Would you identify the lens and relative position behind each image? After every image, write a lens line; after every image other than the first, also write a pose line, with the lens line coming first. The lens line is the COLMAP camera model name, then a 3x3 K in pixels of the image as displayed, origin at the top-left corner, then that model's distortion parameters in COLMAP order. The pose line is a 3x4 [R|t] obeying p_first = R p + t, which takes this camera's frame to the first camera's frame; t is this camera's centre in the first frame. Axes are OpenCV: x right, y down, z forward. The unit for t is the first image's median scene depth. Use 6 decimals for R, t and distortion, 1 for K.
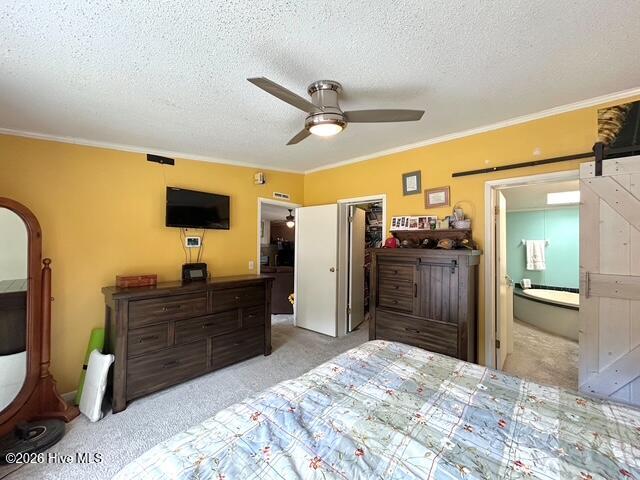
lens RADIAL K [[256.3, 0, 320.6], [0, 256.3, 240.1], [0, 0, 1]] dist [-0.002256, 0.000796]
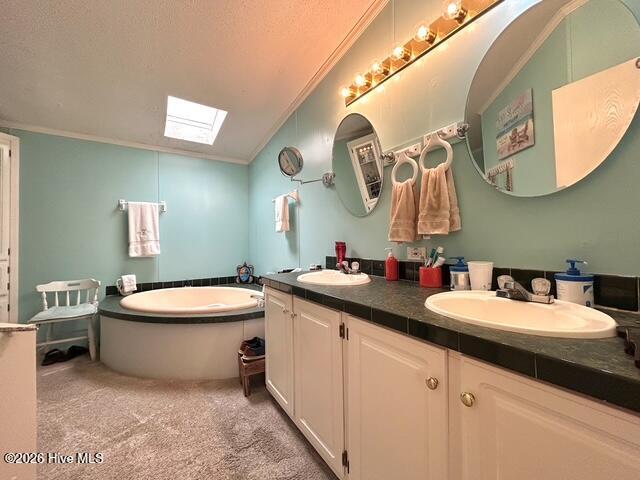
lens RADIAL K [[256.3, 0, 313.9], [0, 256.3, 240.0], [0, 0, 1]] dist [-0.002256, 0.000796]
pose [[0.271326, -0.006991, 0.962462, 0.409110], [-0.003793, 0.999958, 0.008333, 0.075777], [-0.962480, -0.005912, 0.271288, 0.500197]]
